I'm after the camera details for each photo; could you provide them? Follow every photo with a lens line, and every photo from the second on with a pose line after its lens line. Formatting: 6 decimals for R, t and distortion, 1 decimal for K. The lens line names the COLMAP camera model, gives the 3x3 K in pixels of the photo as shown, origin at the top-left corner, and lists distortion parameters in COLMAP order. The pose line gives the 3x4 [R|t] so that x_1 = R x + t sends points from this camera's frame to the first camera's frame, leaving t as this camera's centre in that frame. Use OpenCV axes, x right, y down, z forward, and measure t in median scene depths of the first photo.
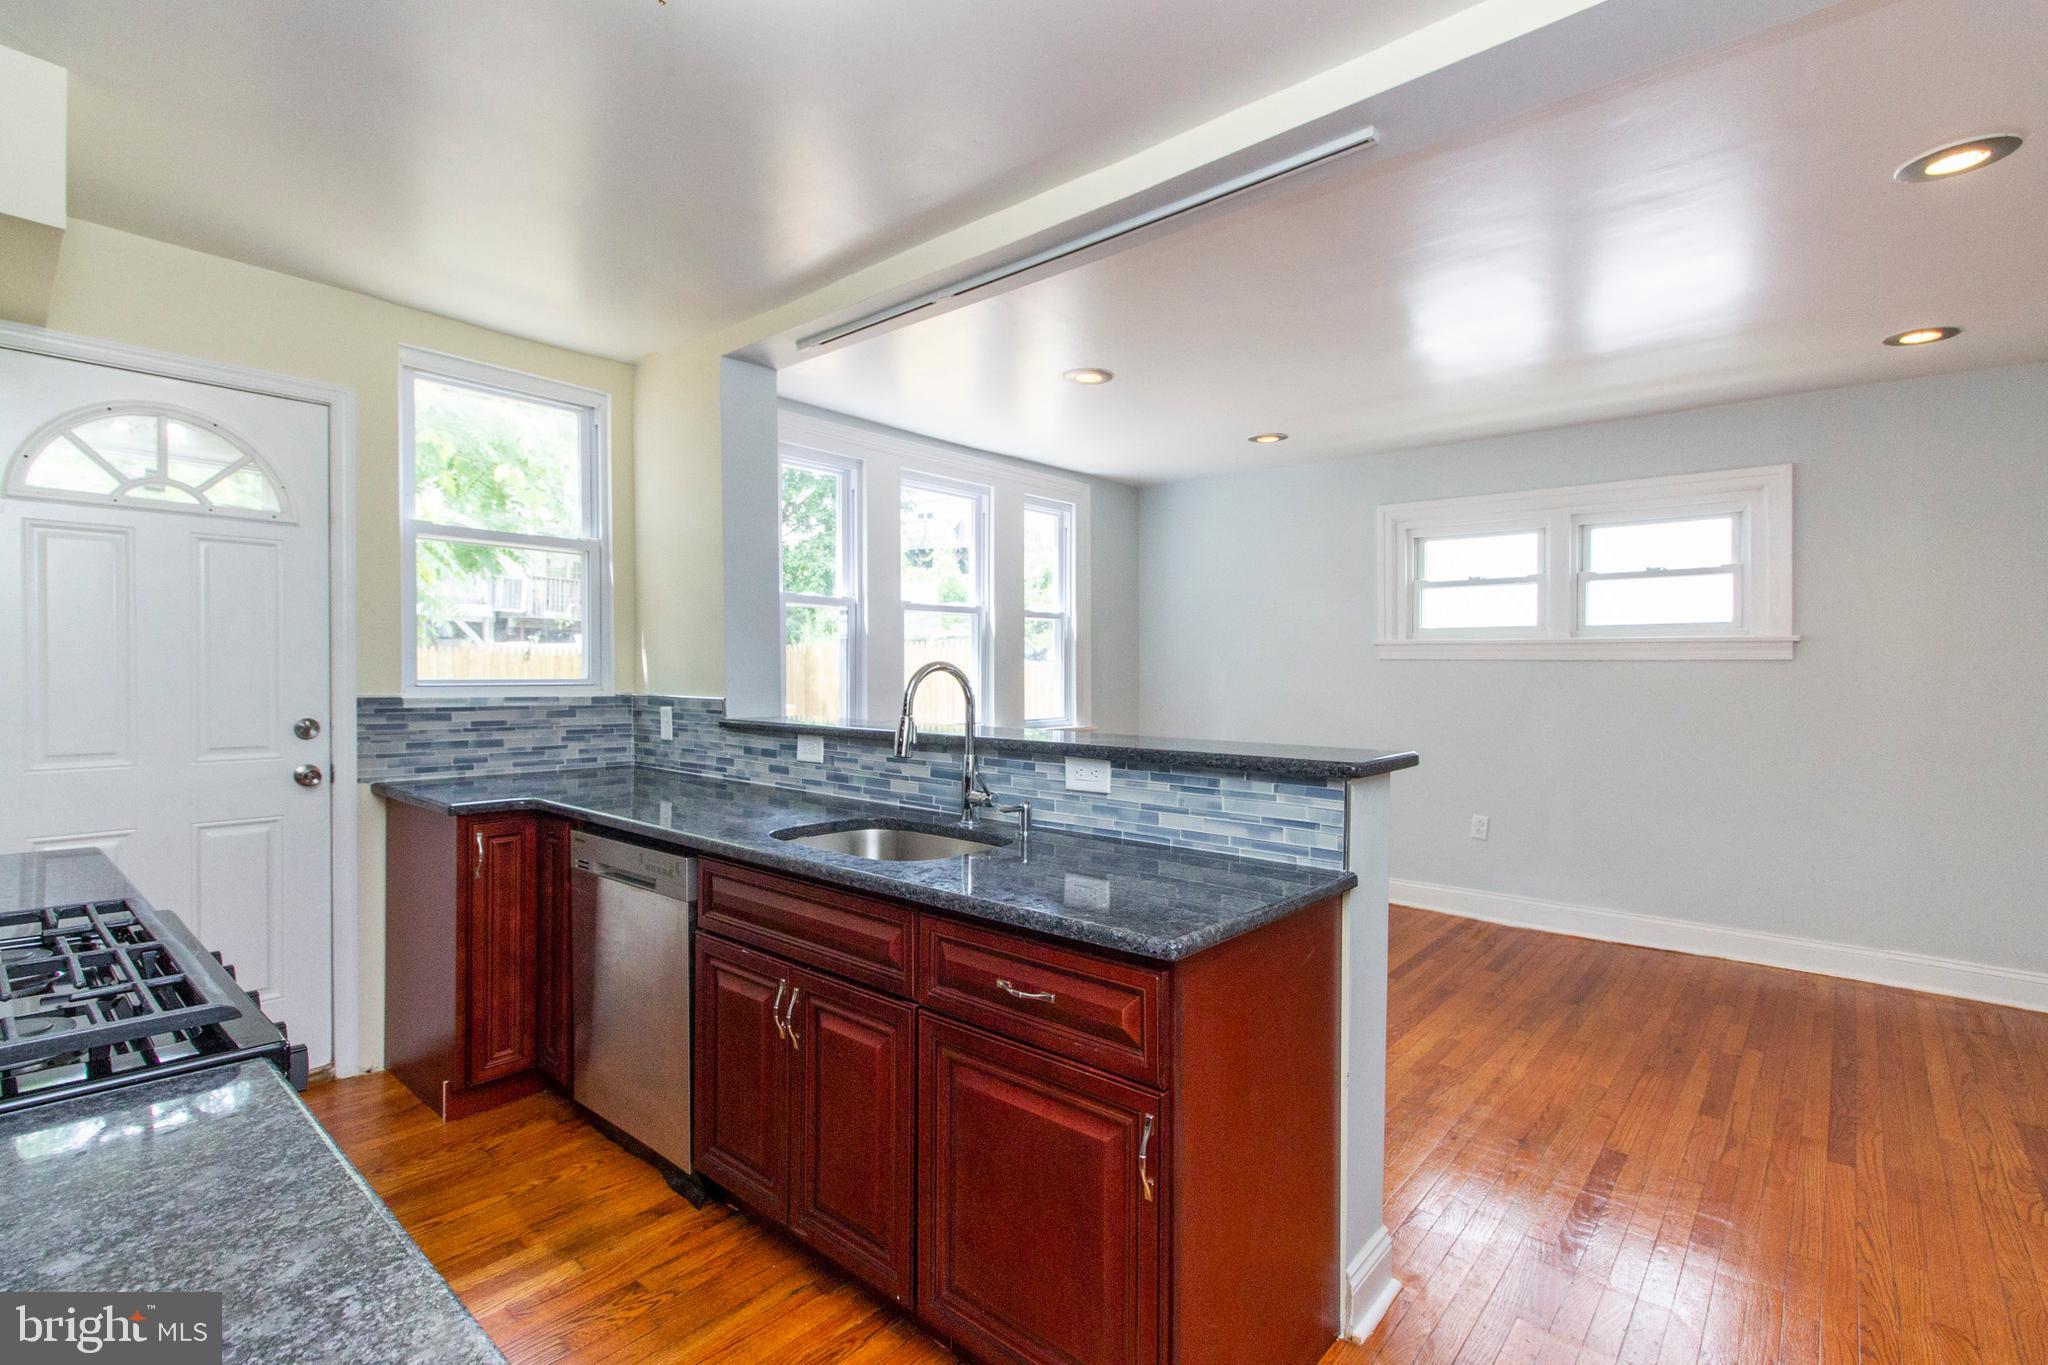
lens RADIAL K [[948.8, 0, 1035.1], [0, 948.8, 684.0], [0, 0, 1]] dist [0.001626, -0.000029]
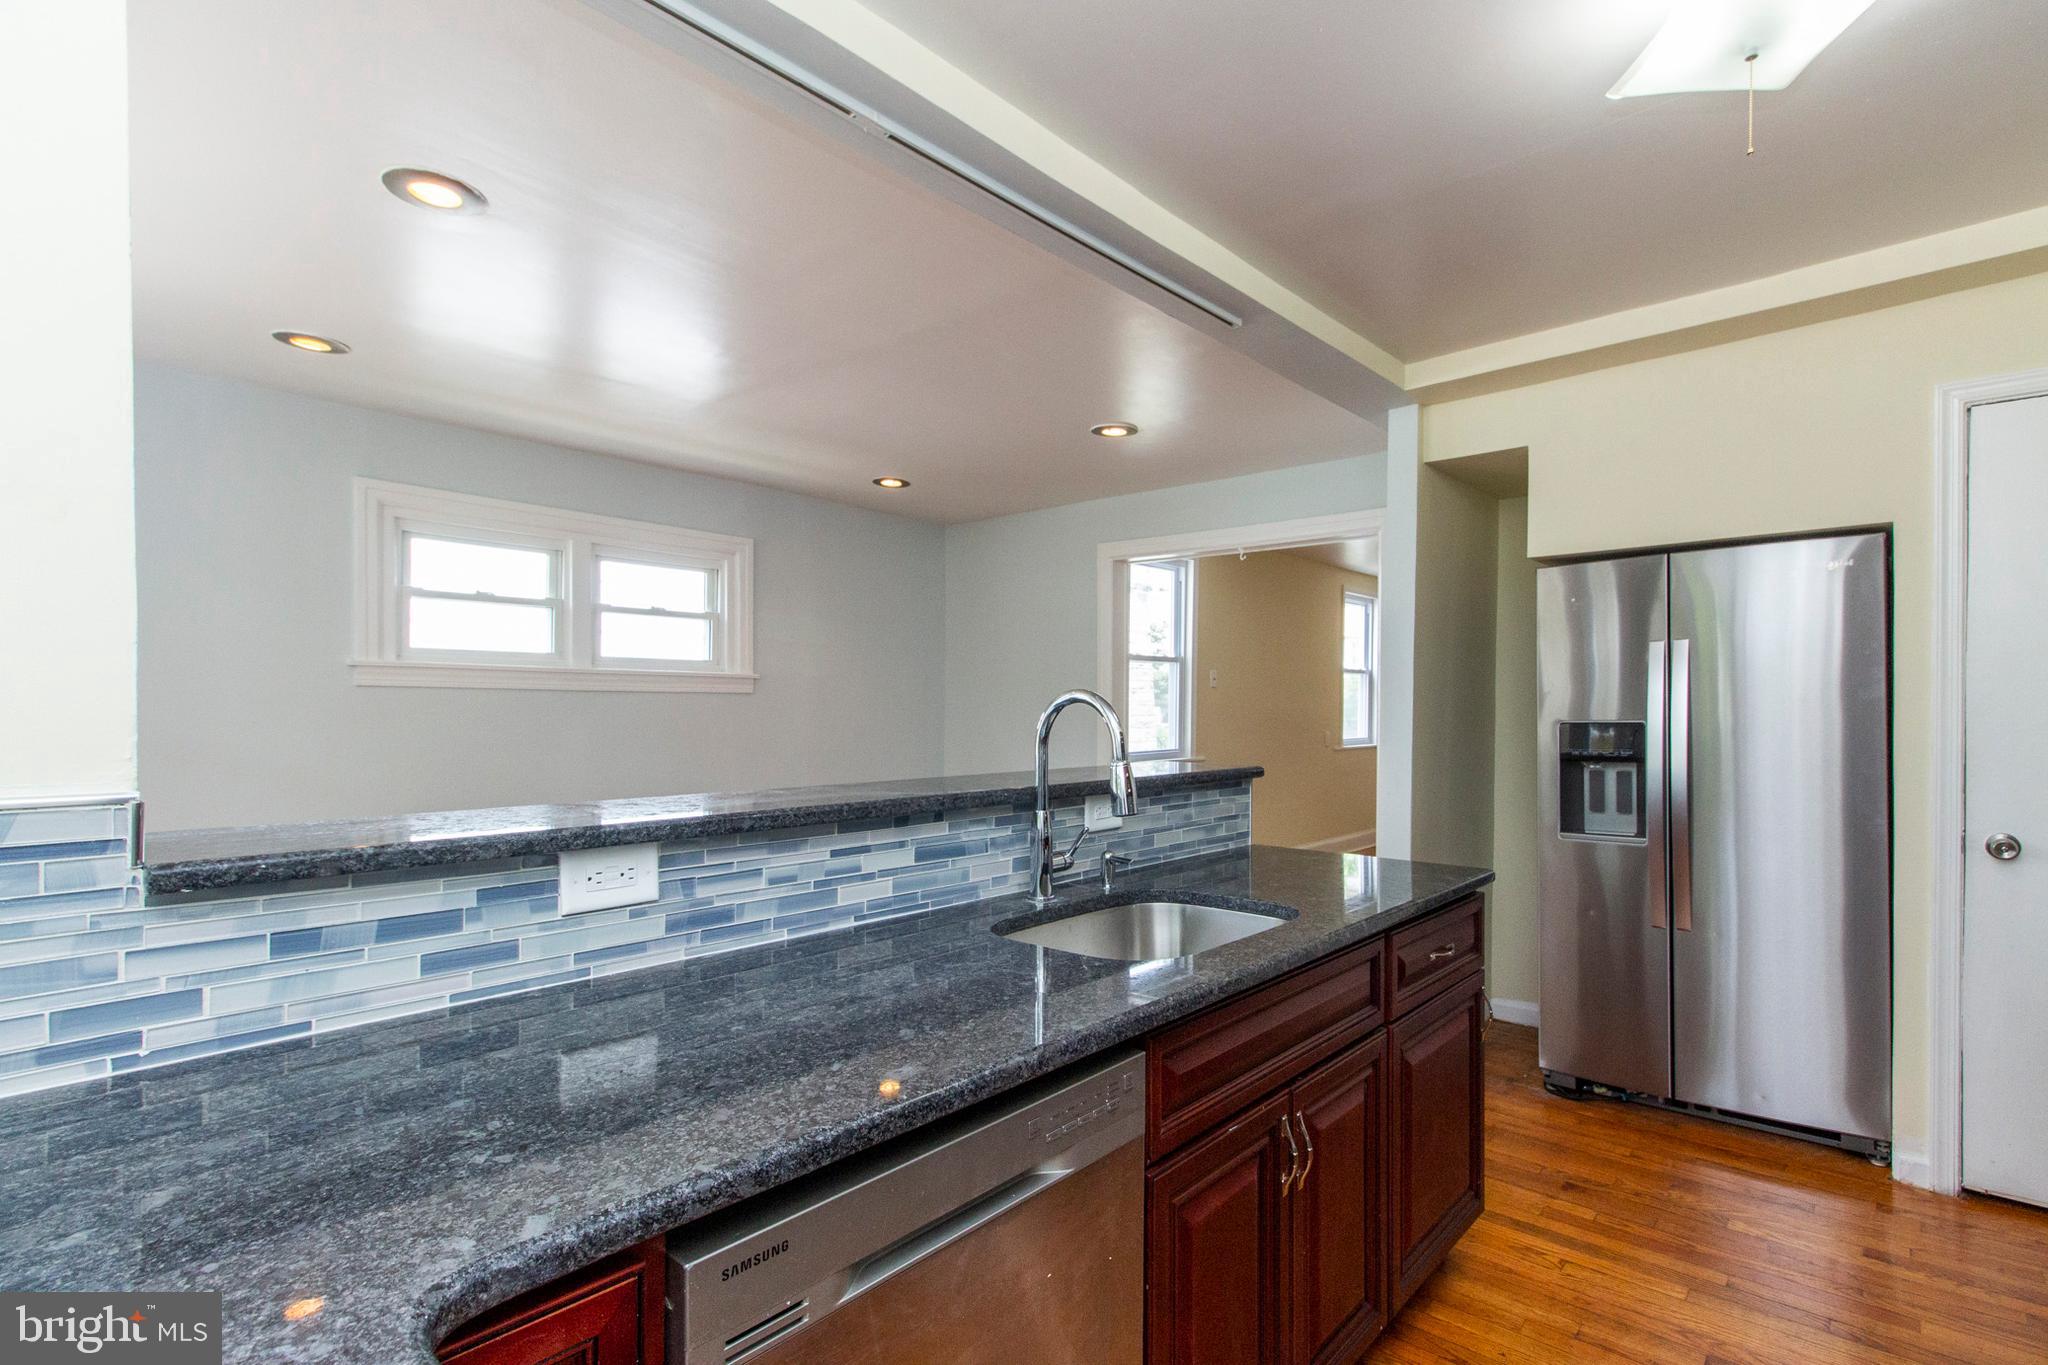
lens RADIAL K [[959.7, 0, 1078.7], [0, 959.7, 717.3], [0, 0, 1]] dist [-0.000082, 0.000164]
pose [[-0.002595, -0.015206, 0.999881, -0.567863], [0.012007, 0.999812, 0.015236, -0.008419], [-0.999925, 0.012046, -0.002412, 0.651387]]
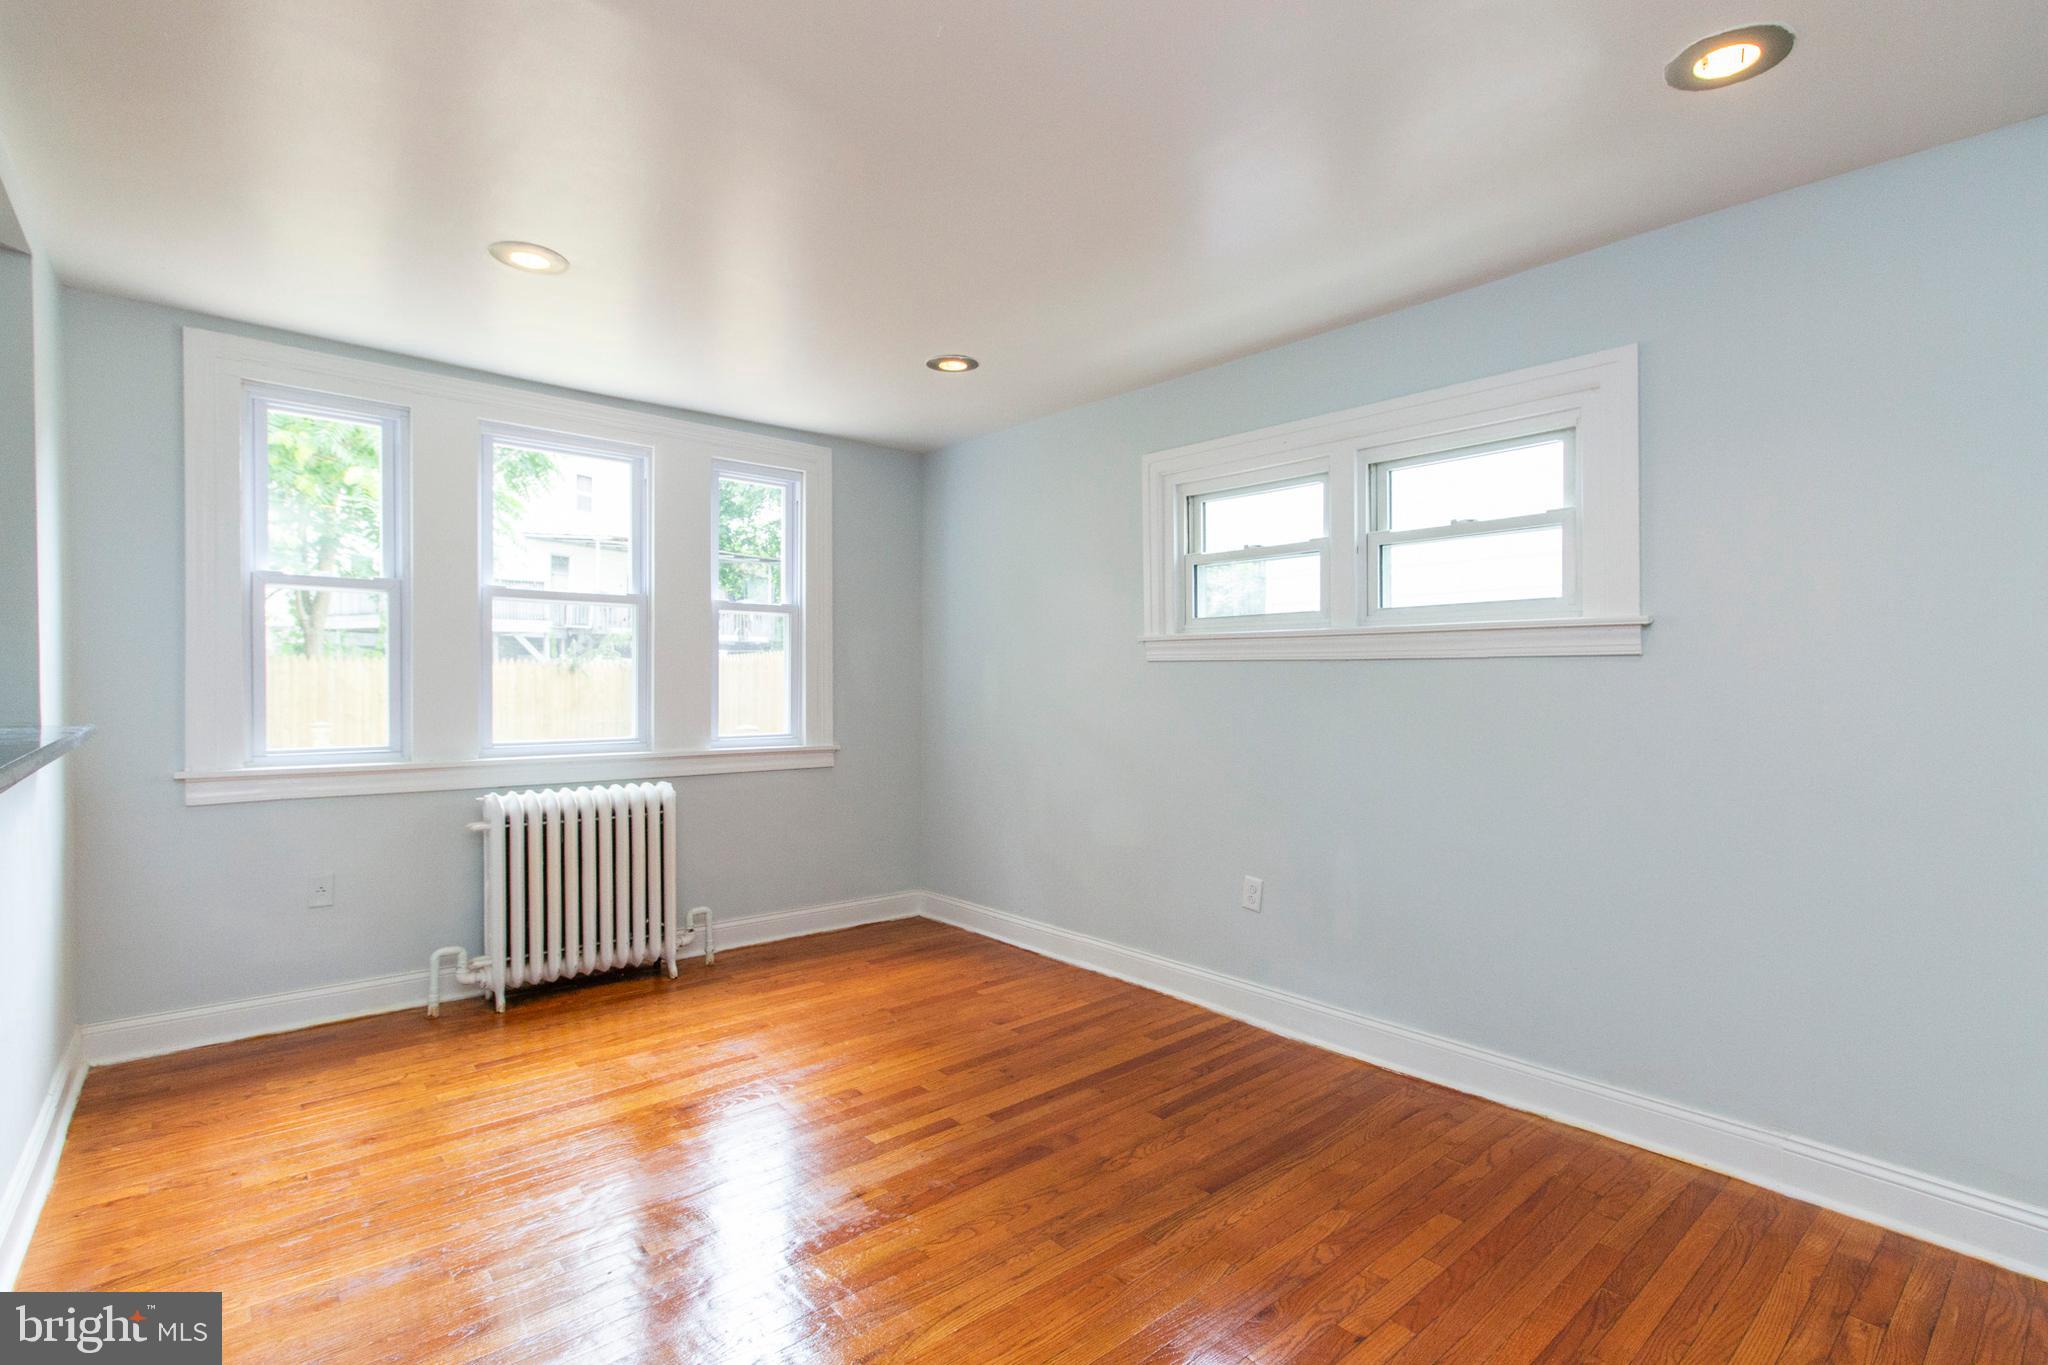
lens RADIAL K [[955.1, 0, 1024.0], [0, 955.1, 682.5], [0, 0, 1]] dist [0.000363, 0.000012]
pose [[0.988576, 0.001140, -0.150717, 0.562362], [-0.004122, 0.999802, -0.019472, 0.009320], [0.150665, 0.019871, 0.988385, 0.354889]]
